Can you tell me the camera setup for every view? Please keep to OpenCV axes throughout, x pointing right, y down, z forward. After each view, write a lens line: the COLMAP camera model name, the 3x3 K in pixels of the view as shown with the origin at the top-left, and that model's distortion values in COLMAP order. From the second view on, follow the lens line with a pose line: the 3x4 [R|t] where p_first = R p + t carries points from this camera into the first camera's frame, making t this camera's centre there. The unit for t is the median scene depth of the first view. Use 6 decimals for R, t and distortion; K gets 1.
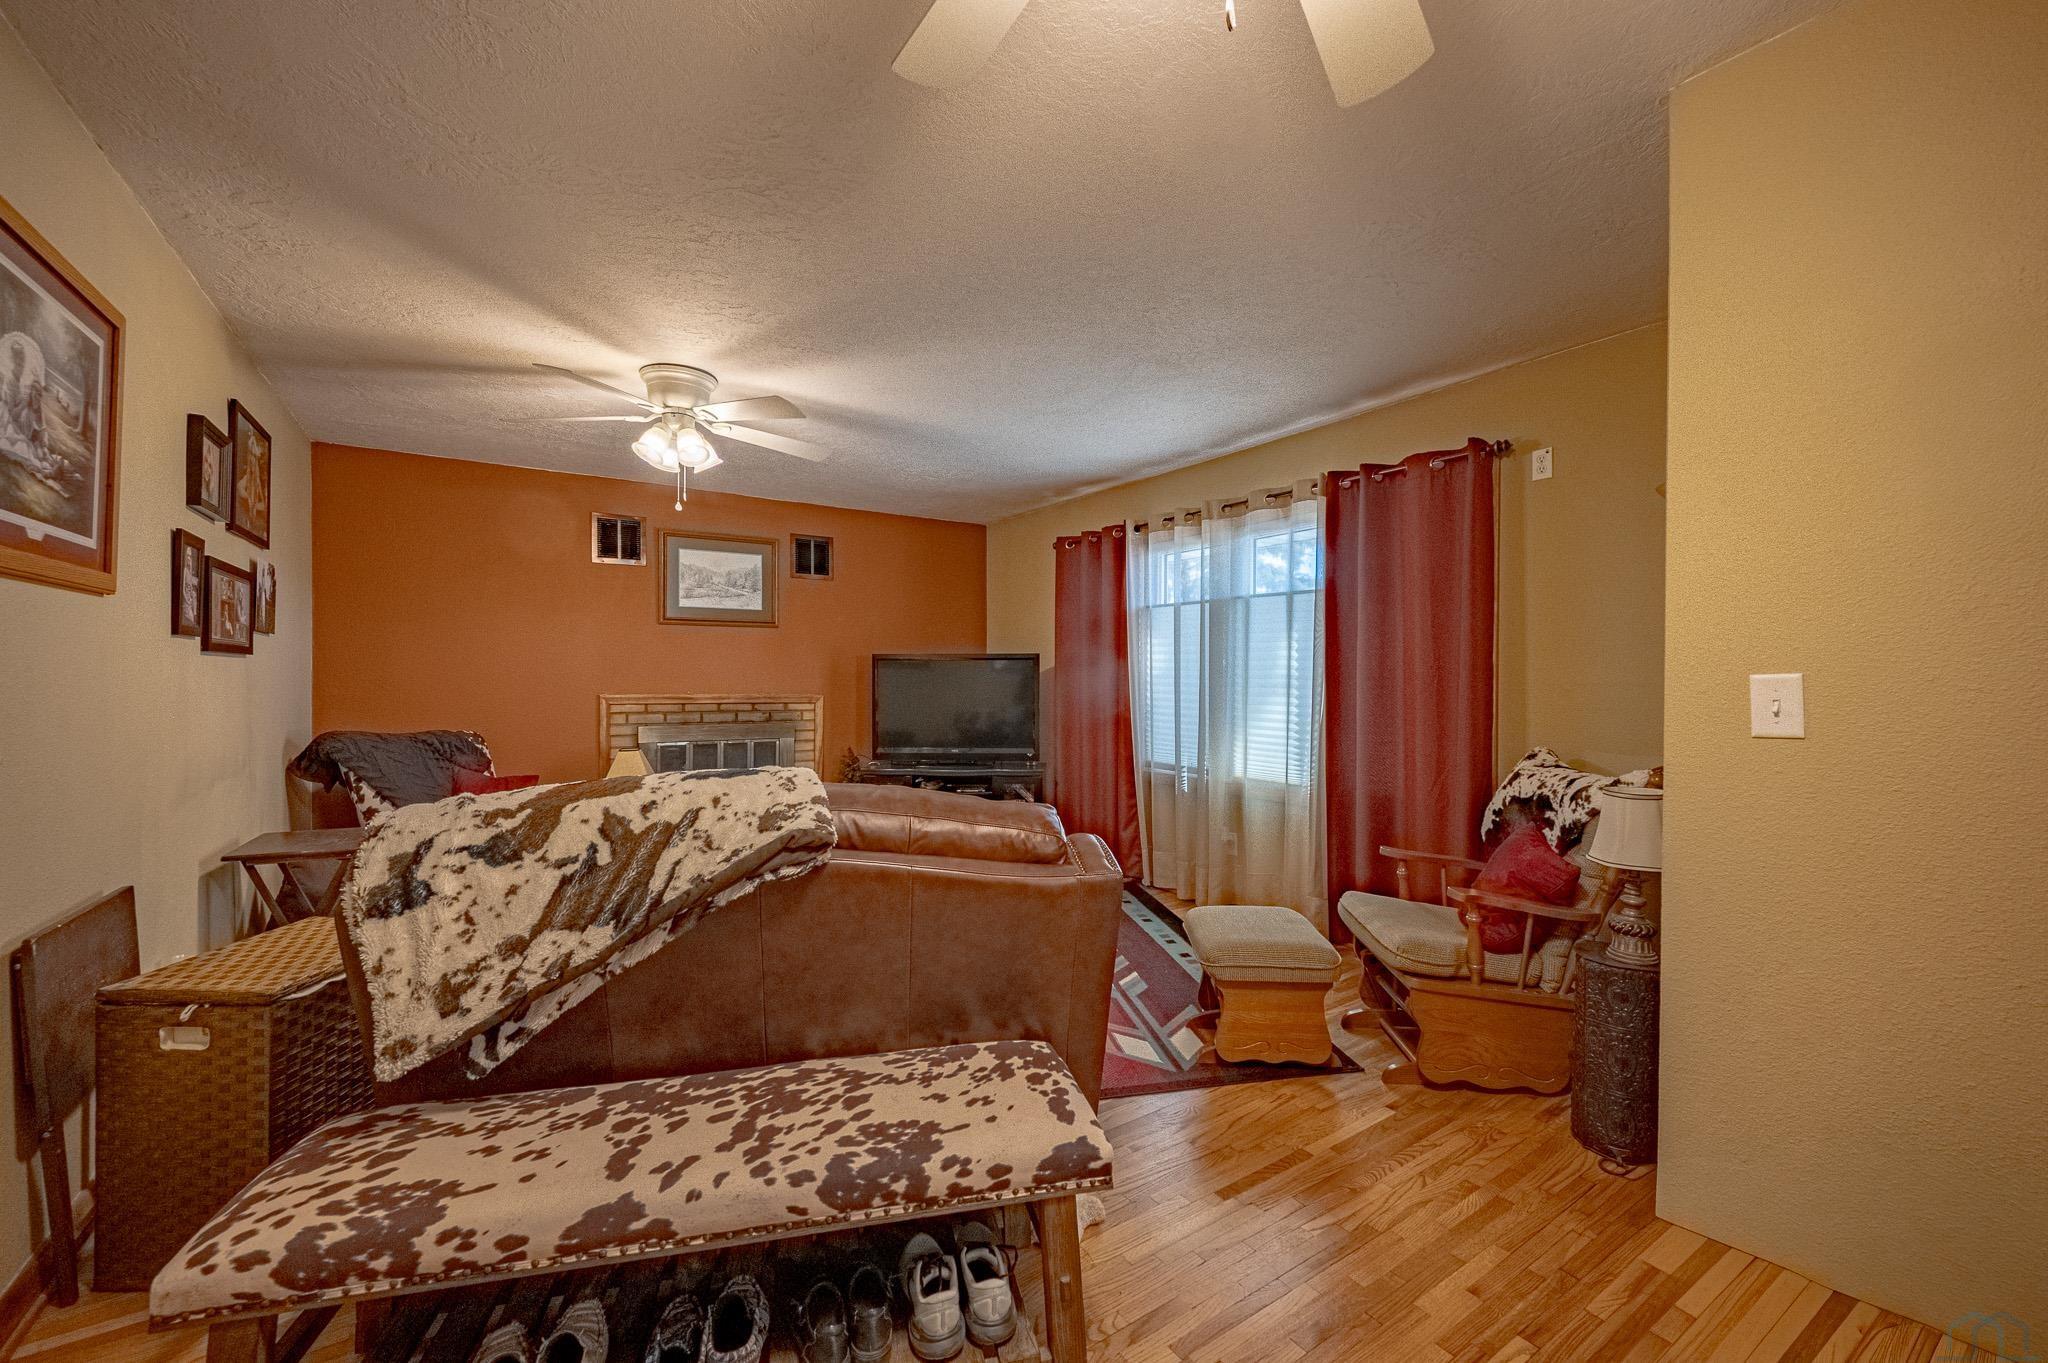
lens RADIAL K [[802.0, 0, 1005.0], [0, 802.0, 685.9], [0, 0, 1]] dist [0.002053, -0.000824]
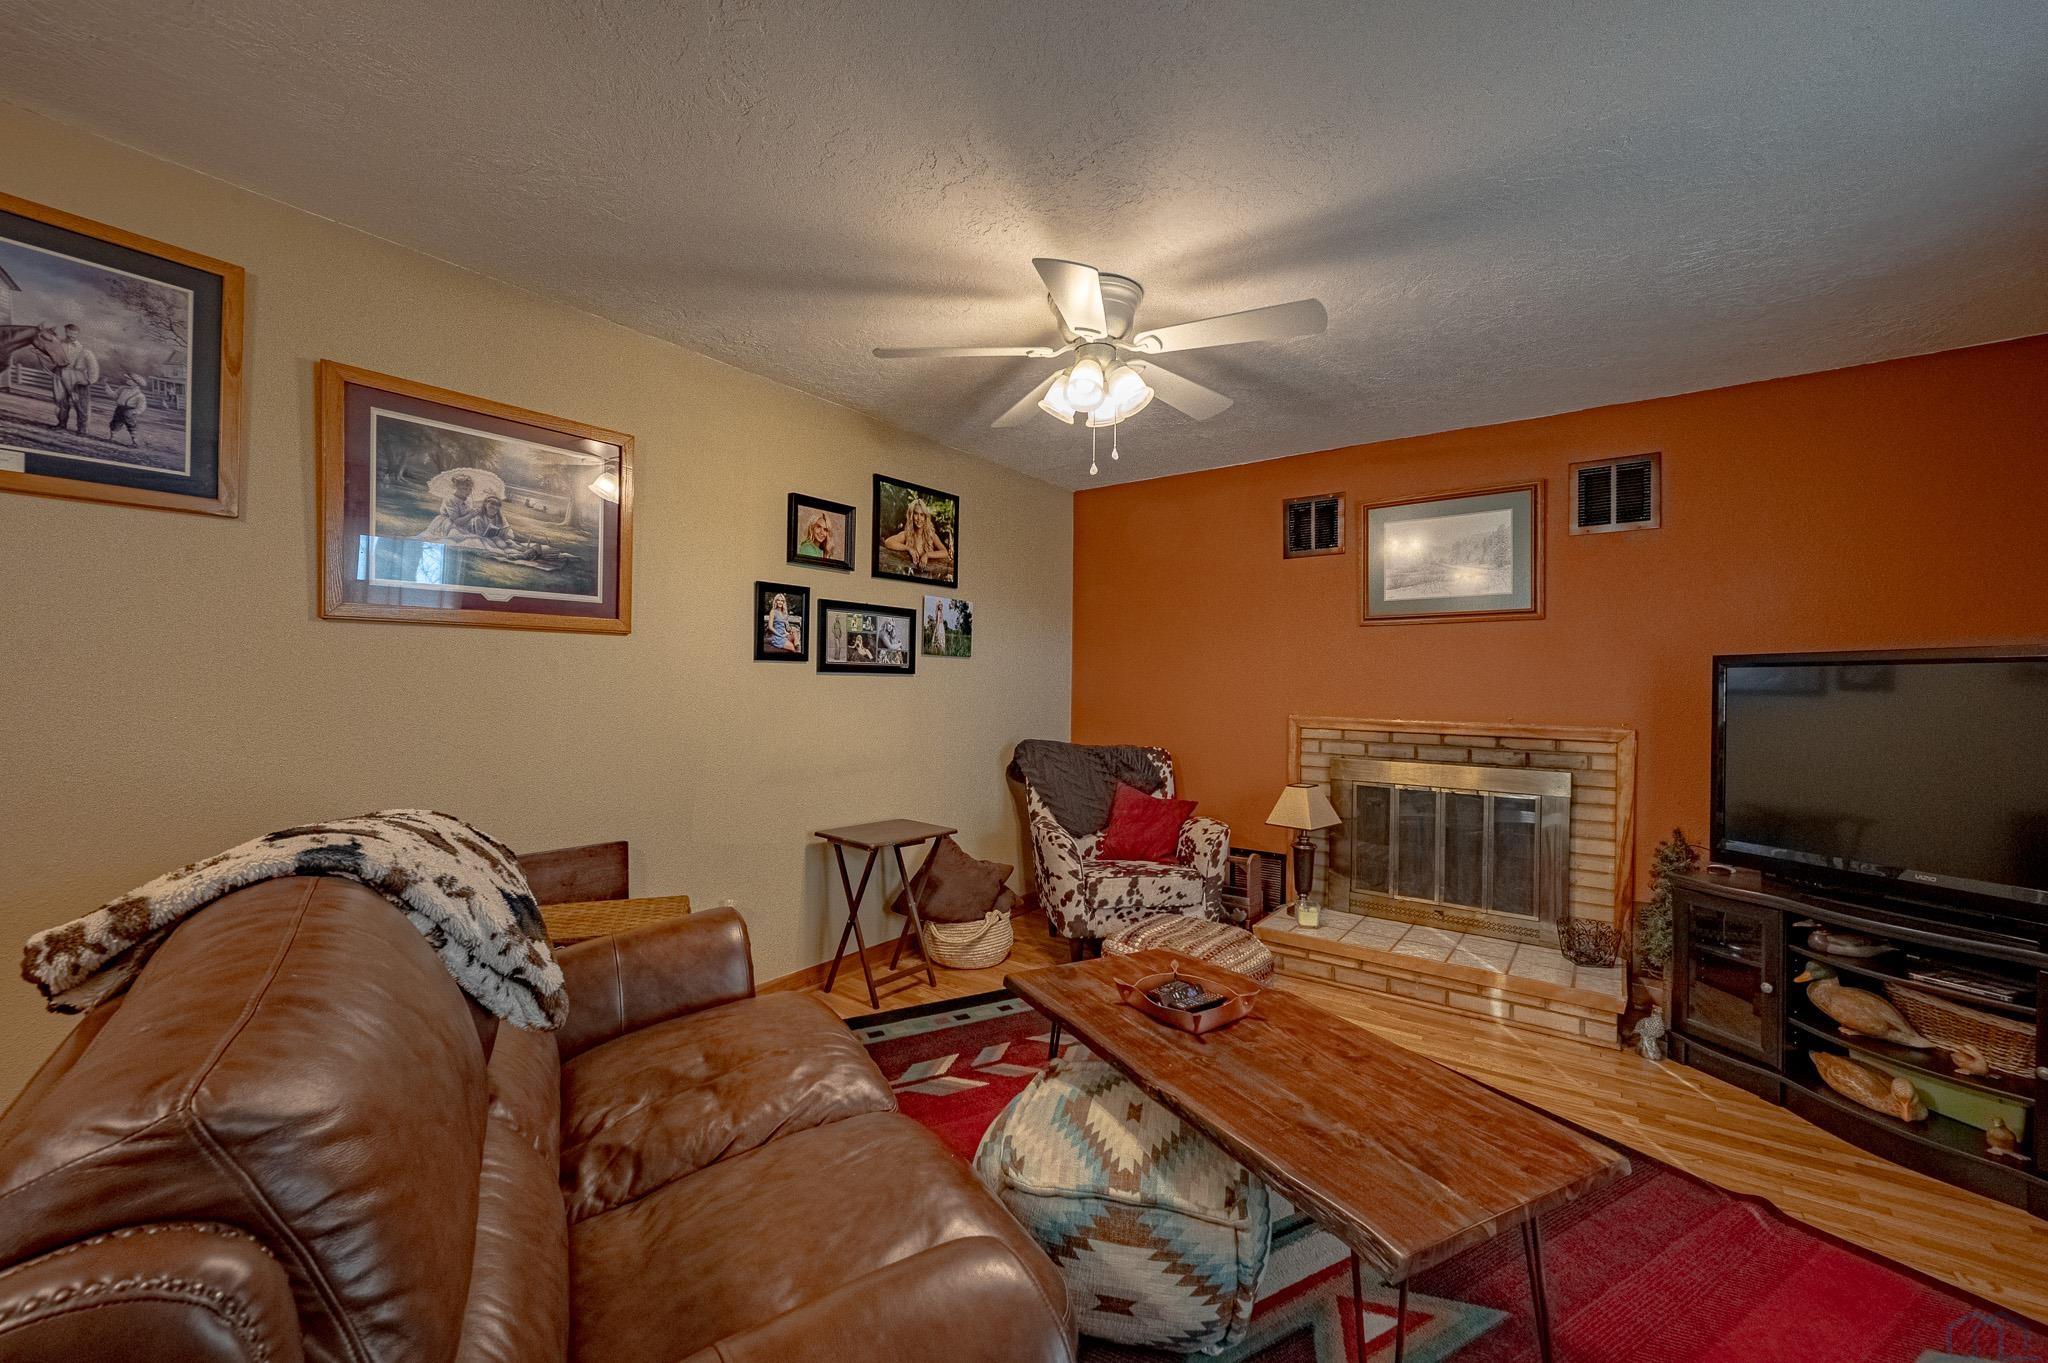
lens RADIAL K [[802.0, 0, 1023.1], [0, 802.0, 686.5], [0, 0, 1]] dist [0.002053, -0.000824]
pose [[0.355117, 0.001697, -0.934820, 0.302126], [-0.018480, 0.999816, -0.005205, -0.016646], [0.934639, 0.019123, 0.355083, 0.745115]]
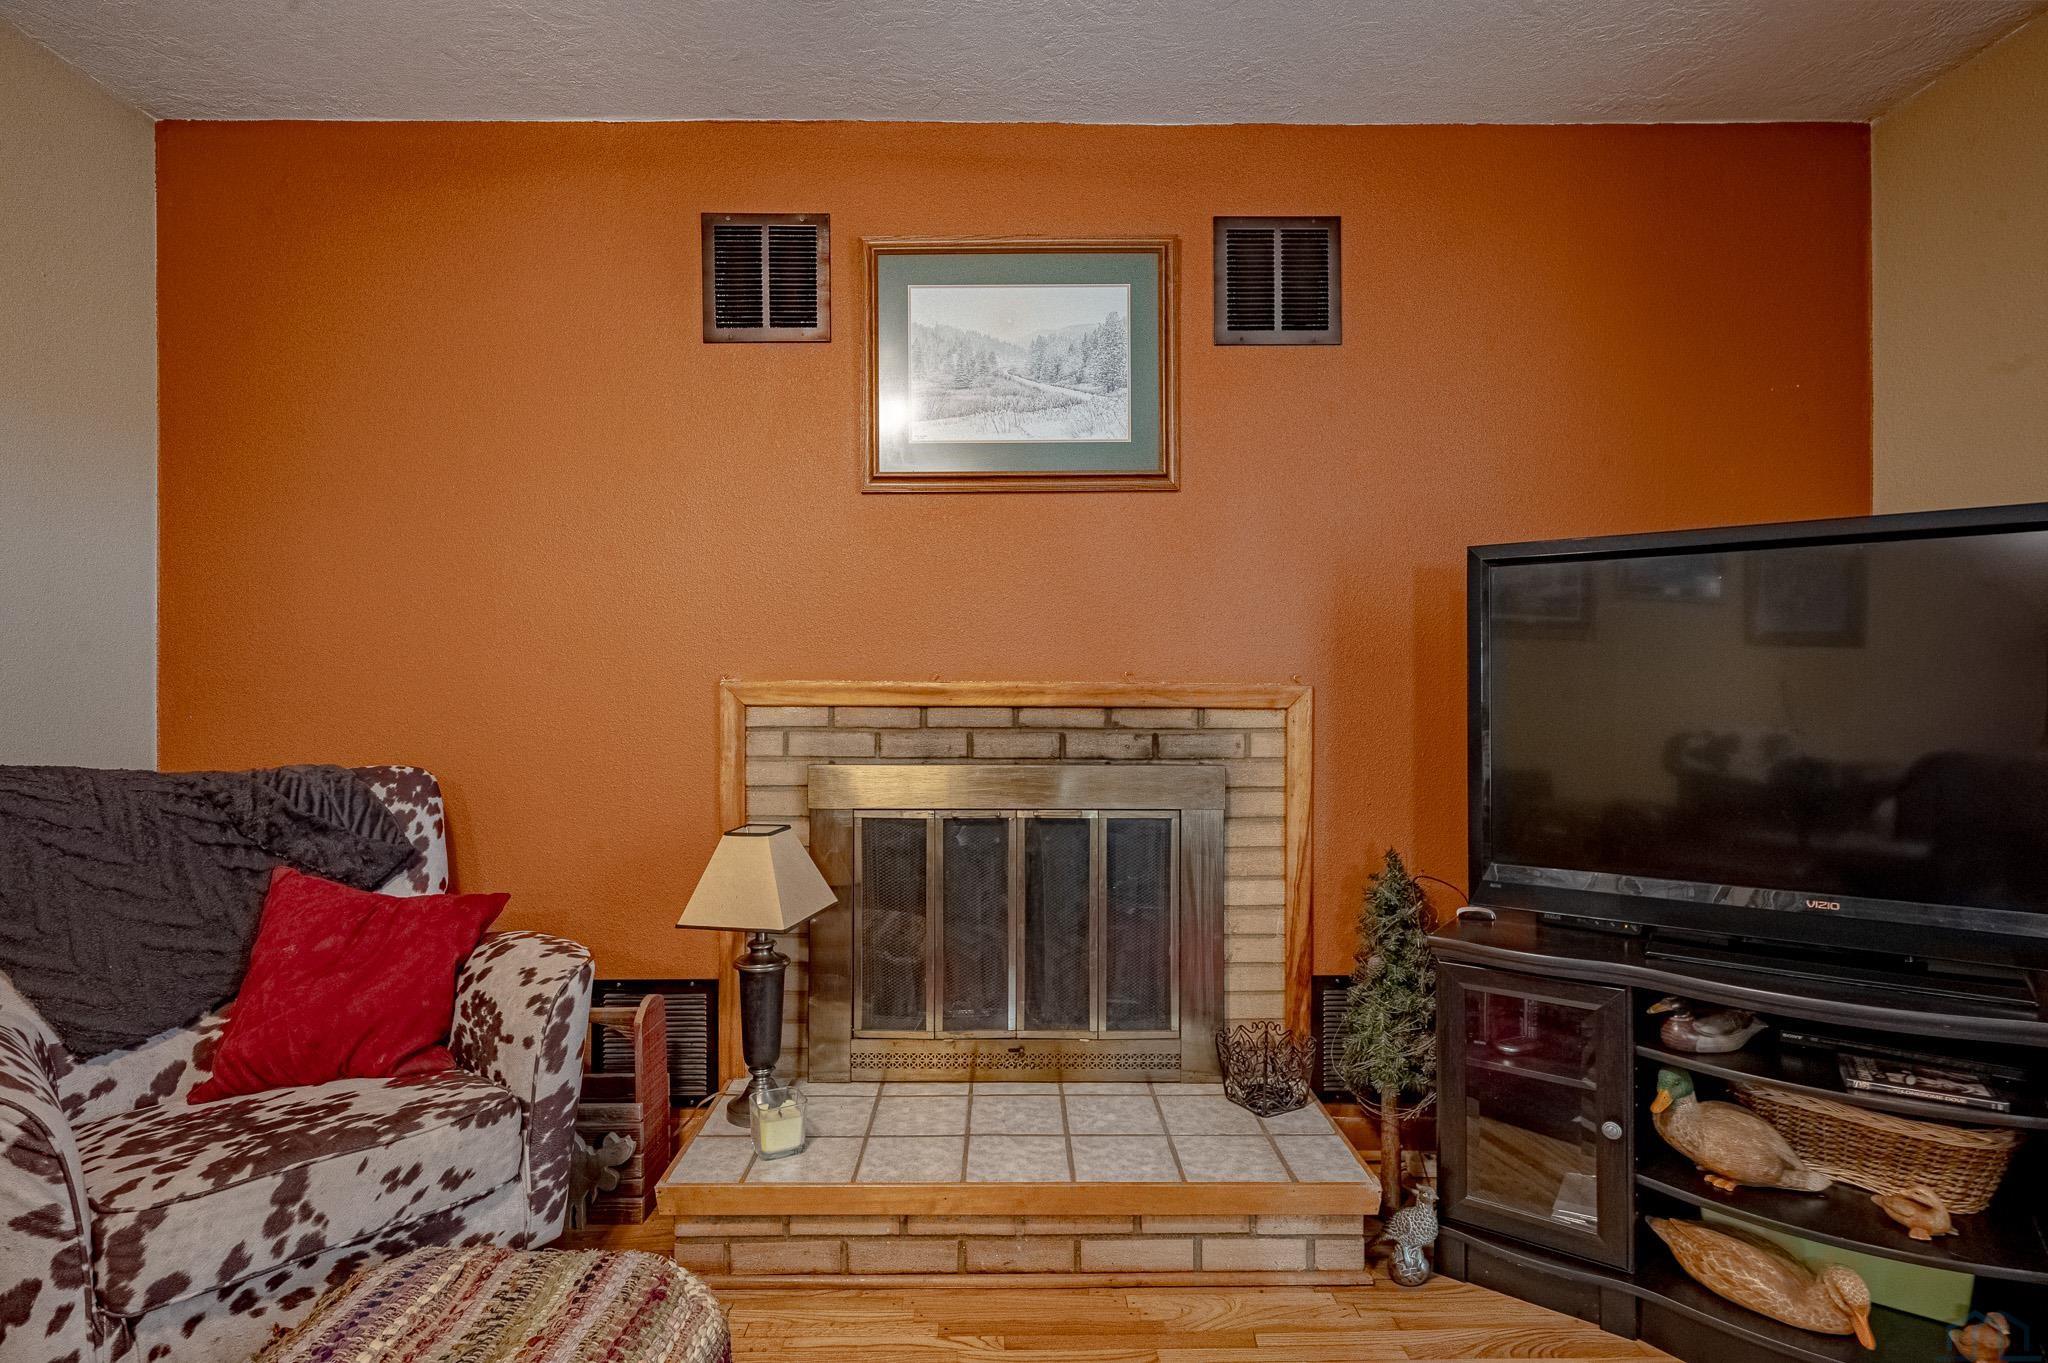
lens RADIAL K [[1057.8, 0, 1021.7], [0, 1057.8, 680.1], [0, 0, 1]] dist [-0.000496, -0.000332]
pose [[0.849446, -0.001744, -0.527673, -0.184595], [-0.001329, 0.999984, -0.005446, 0.022691], [0.527674, 0.005327, 0.849430, 1.079734]]
